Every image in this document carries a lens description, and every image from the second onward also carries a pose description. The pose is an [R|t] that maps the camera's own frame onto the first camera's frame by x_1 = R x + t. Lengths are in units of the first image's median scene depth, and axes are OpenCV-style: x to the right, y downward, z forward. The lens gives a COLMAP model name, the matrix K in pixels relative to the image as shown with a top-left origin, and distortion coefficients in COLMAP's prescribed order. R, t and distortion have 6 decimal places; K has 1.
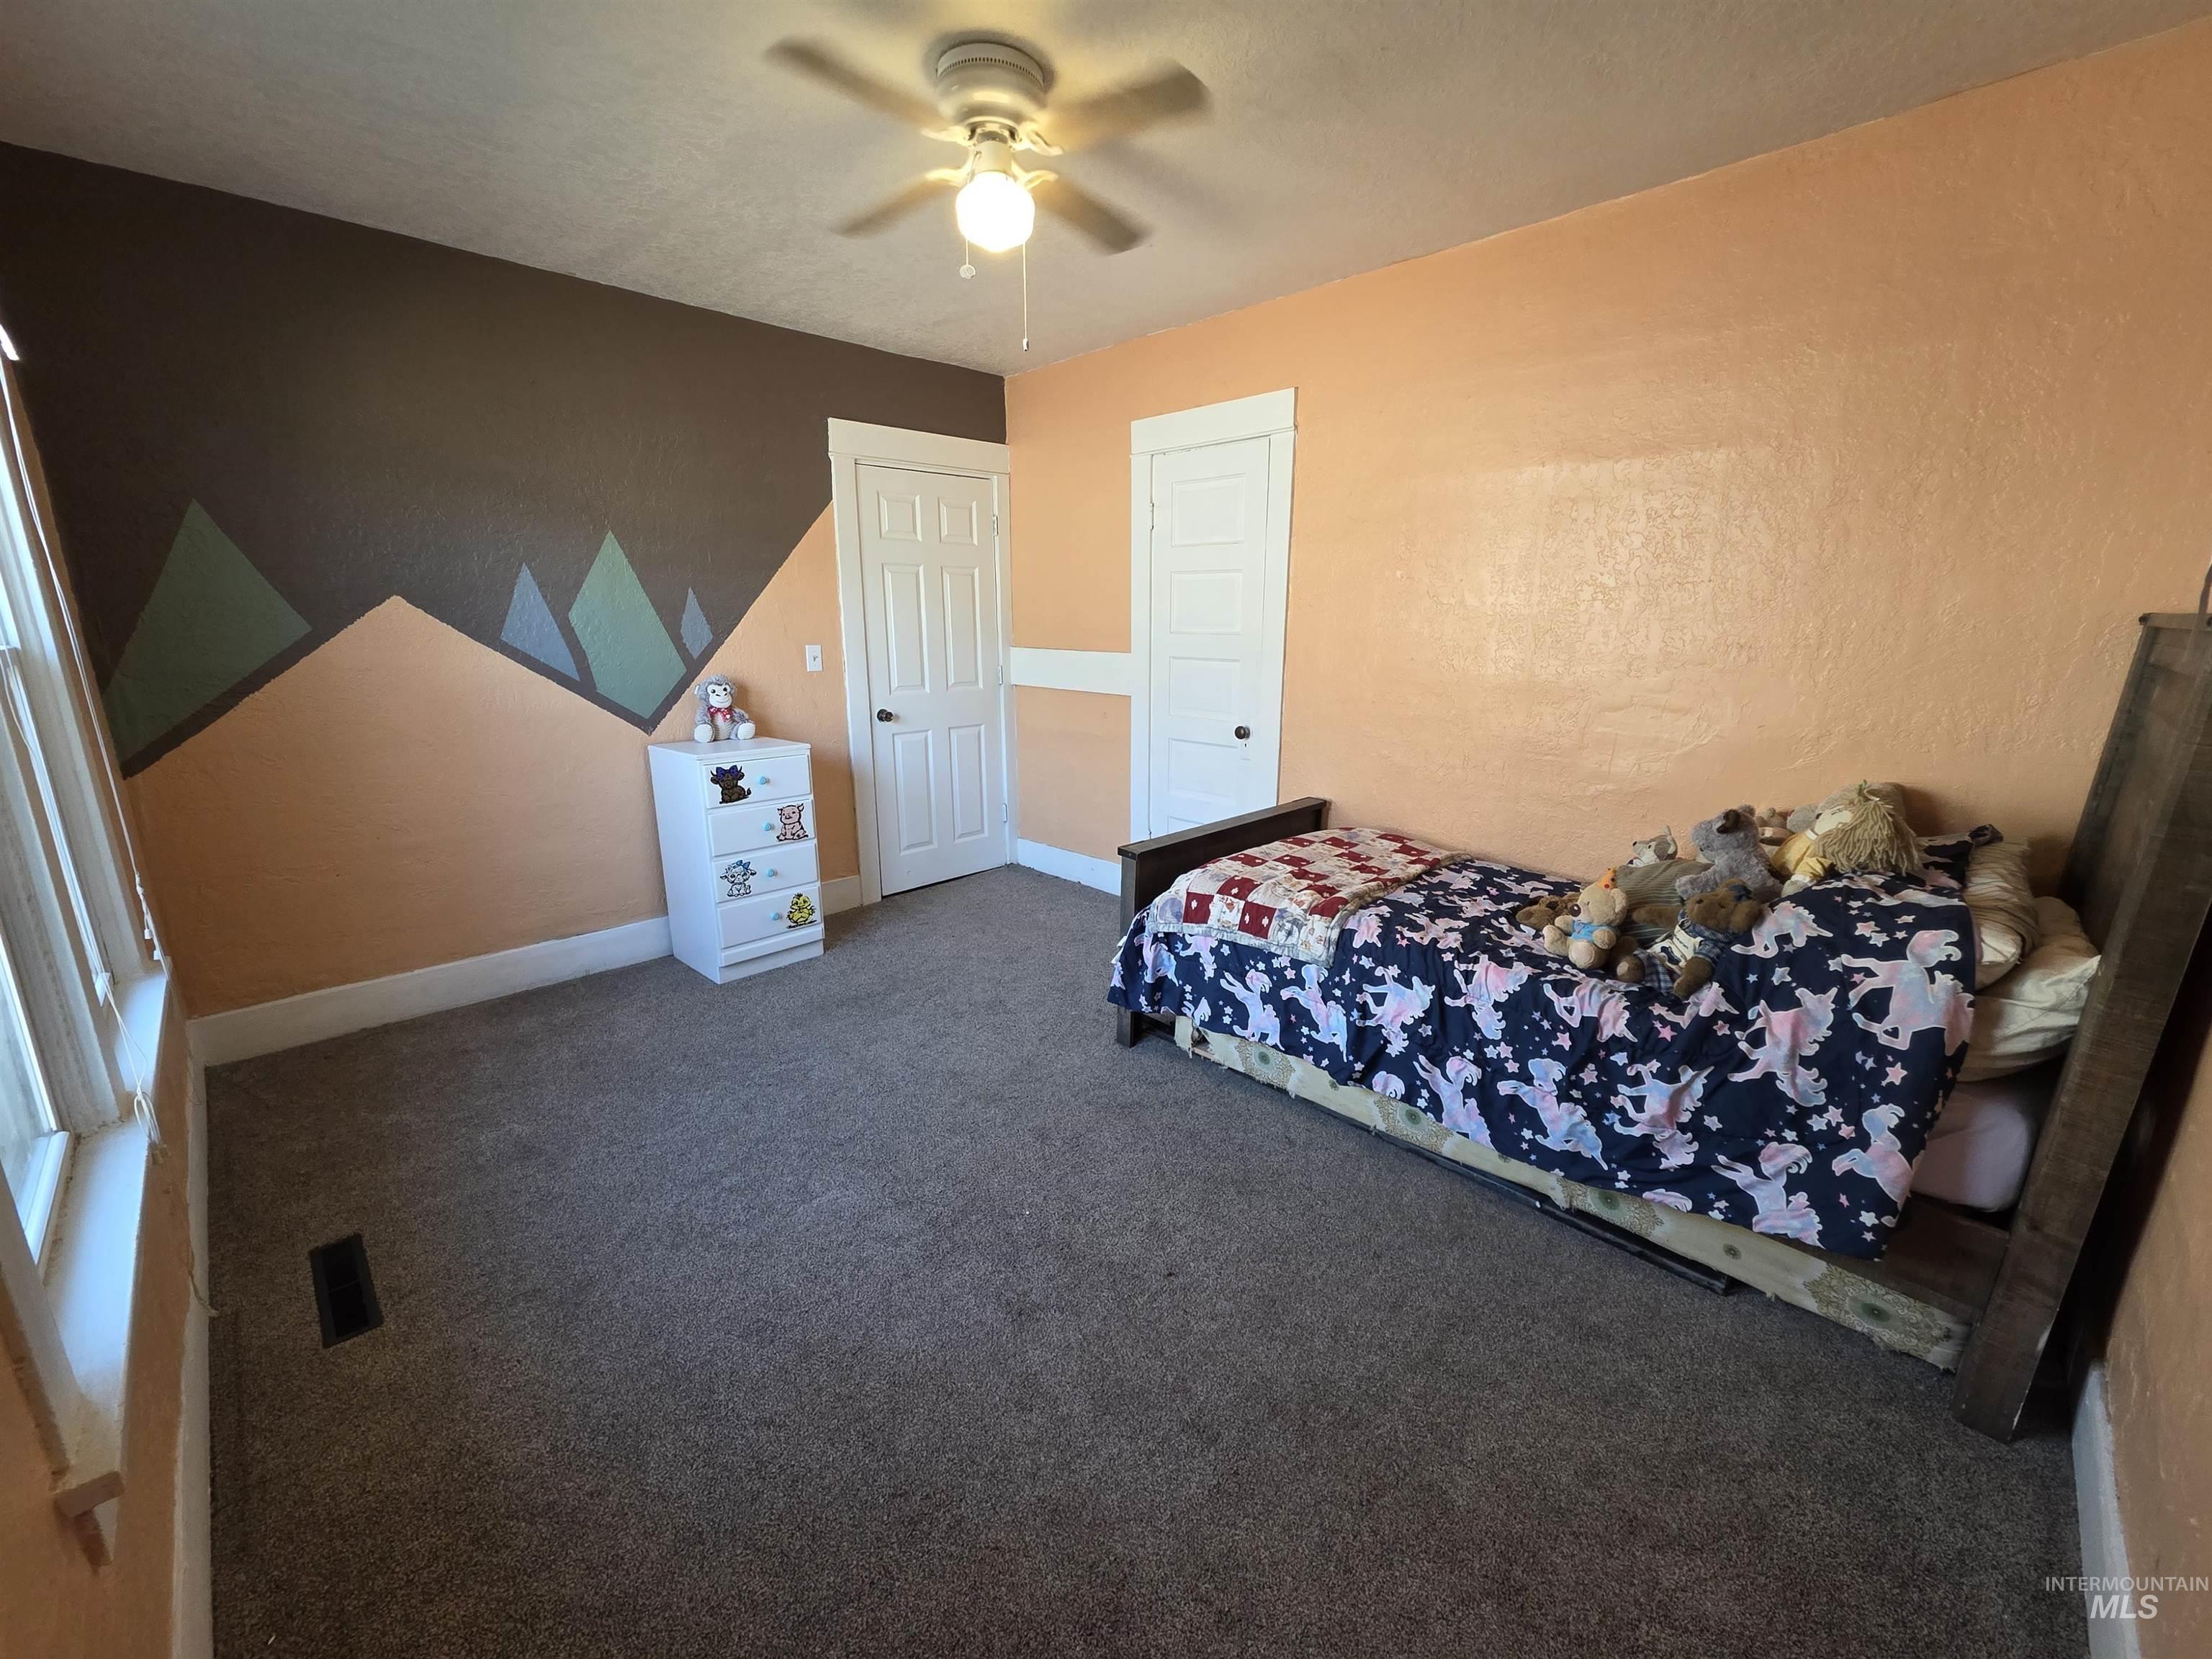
lens RADIAL K [[881.4, 0, 1103.7], [0, 881.4, 830.8], [0, 0, 1]] dist [0.000399, 0.000190]
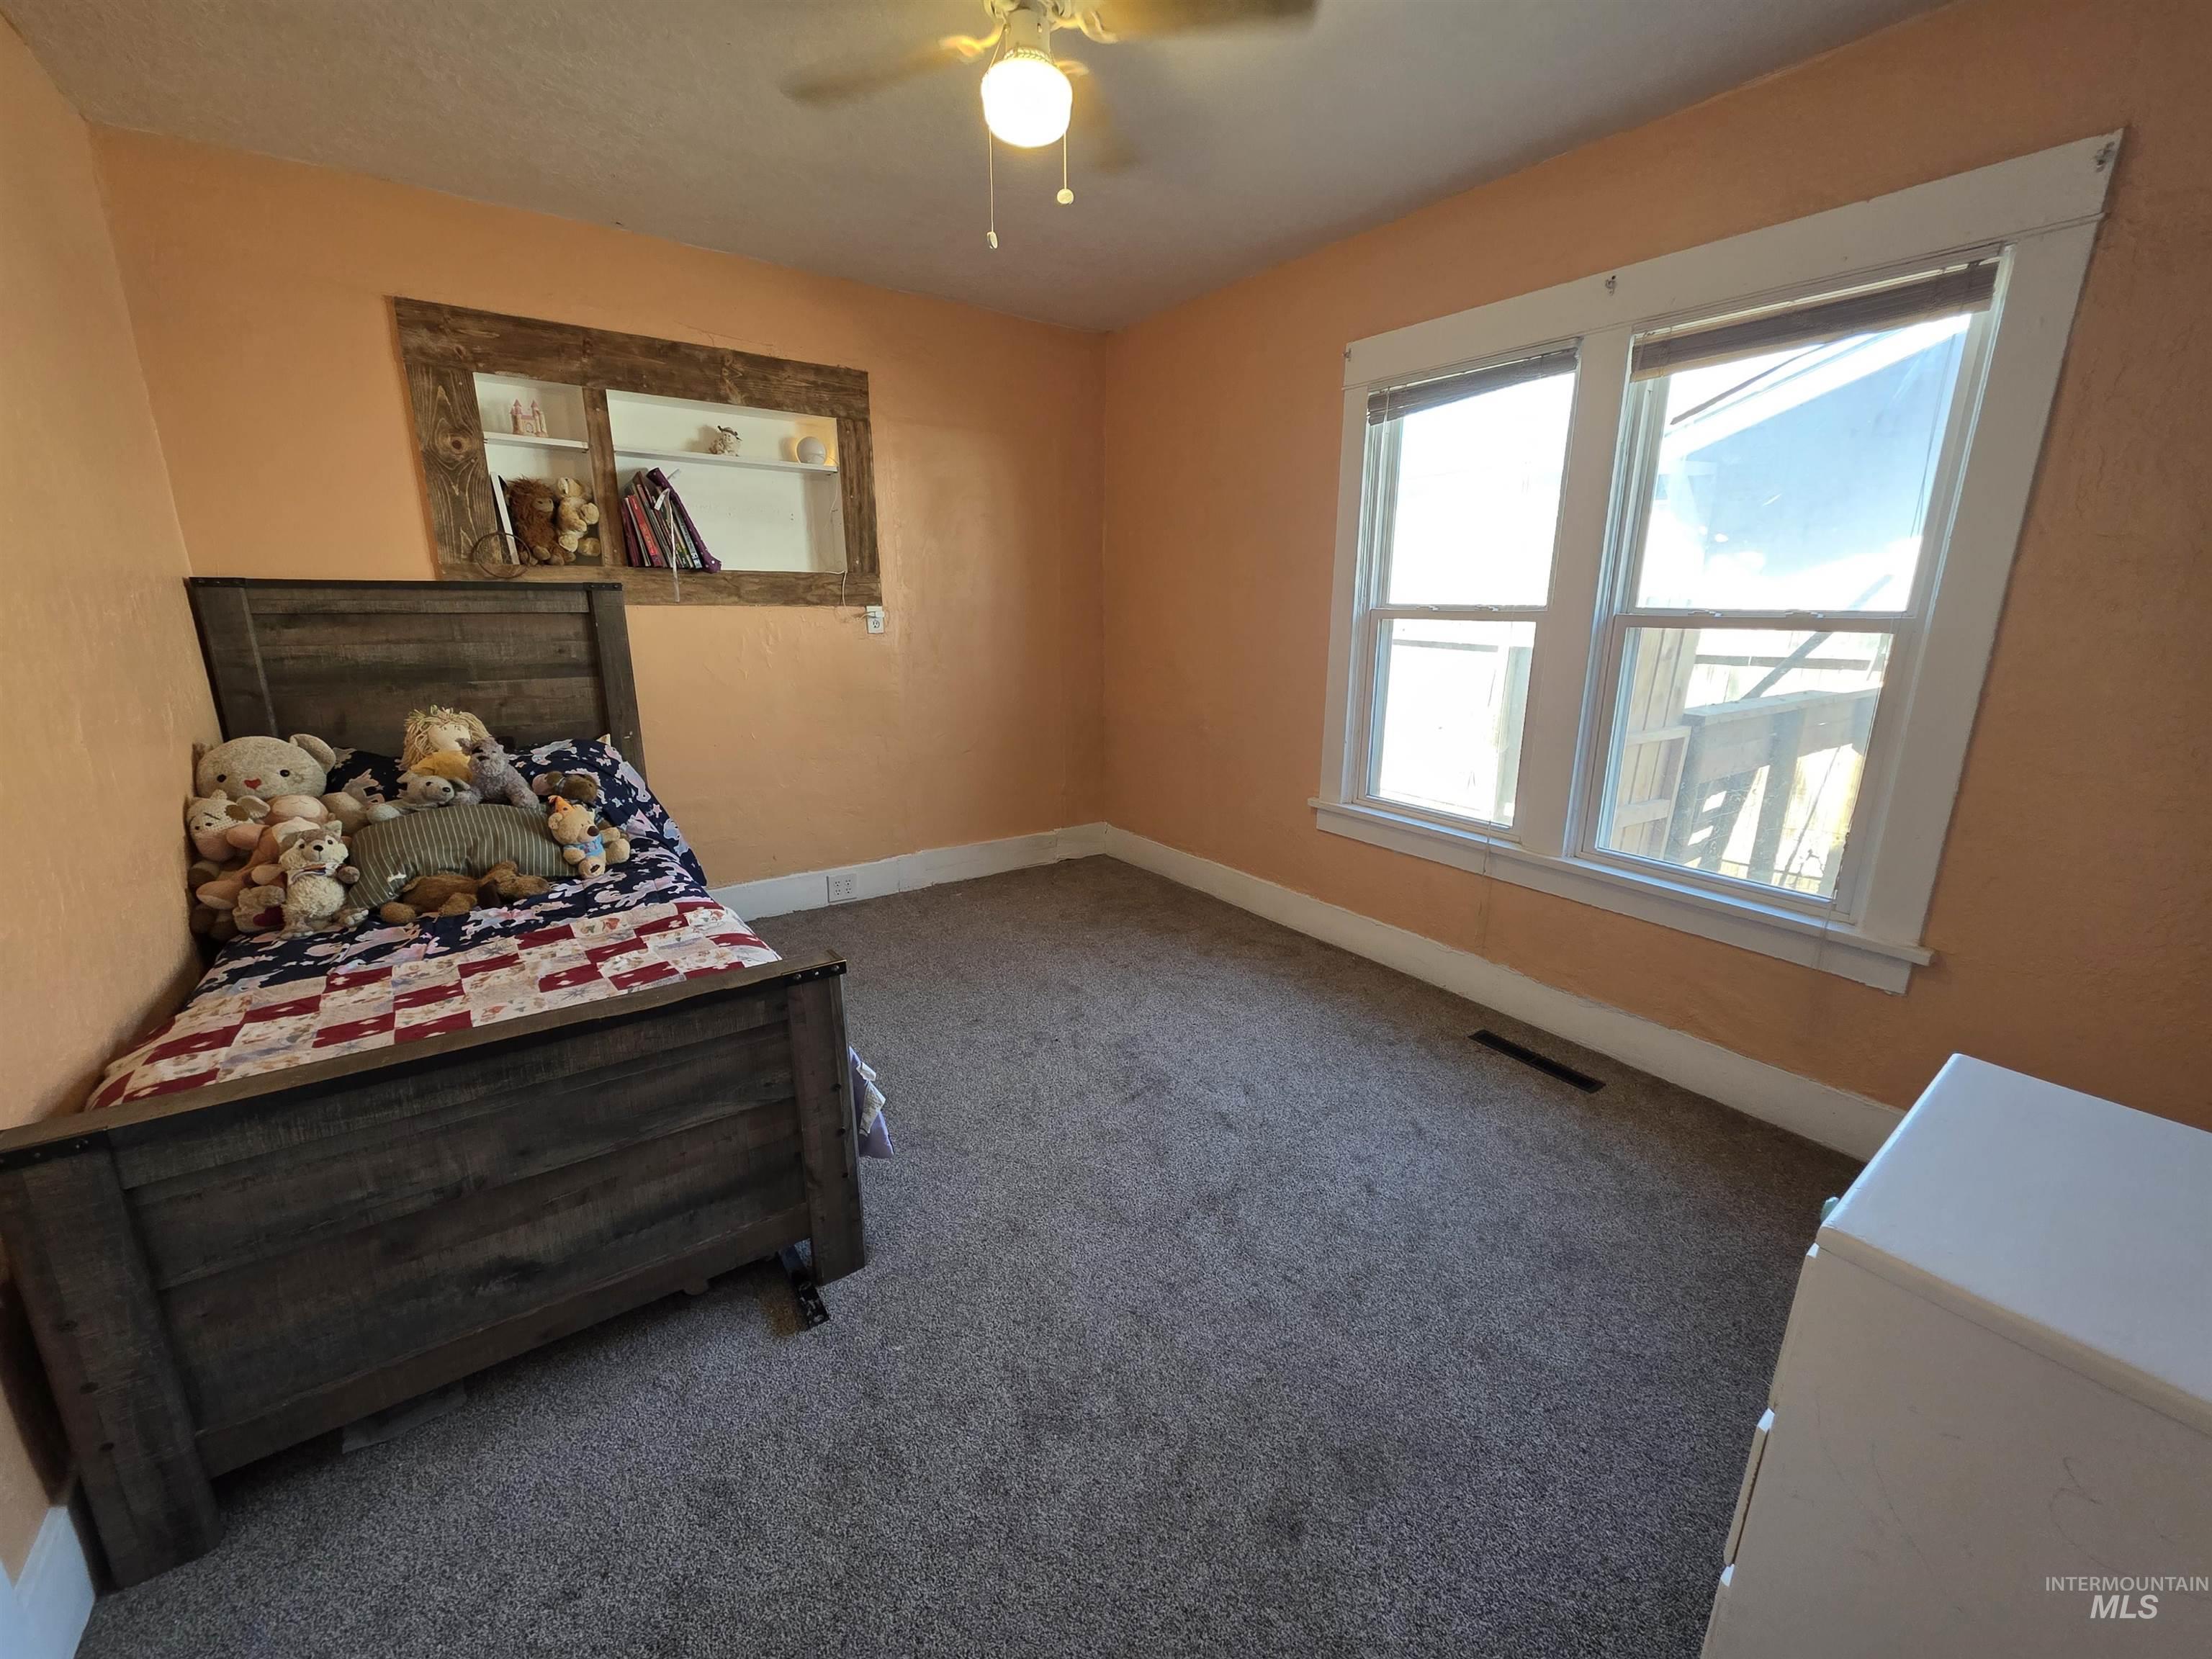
lens RADIAL K [[881.4, 0, 1114.8], [0, 881.4, 824.8], [0, 0, 1]] dist [0.000399, 0.000190]
pose [[-0.989410, -0.047470, 0.137165, -0.236664], [0.022931, 0.882020, 0.470654, -0.335825], [-0.143324, 0.468815, -0.871591, 1.410217]]
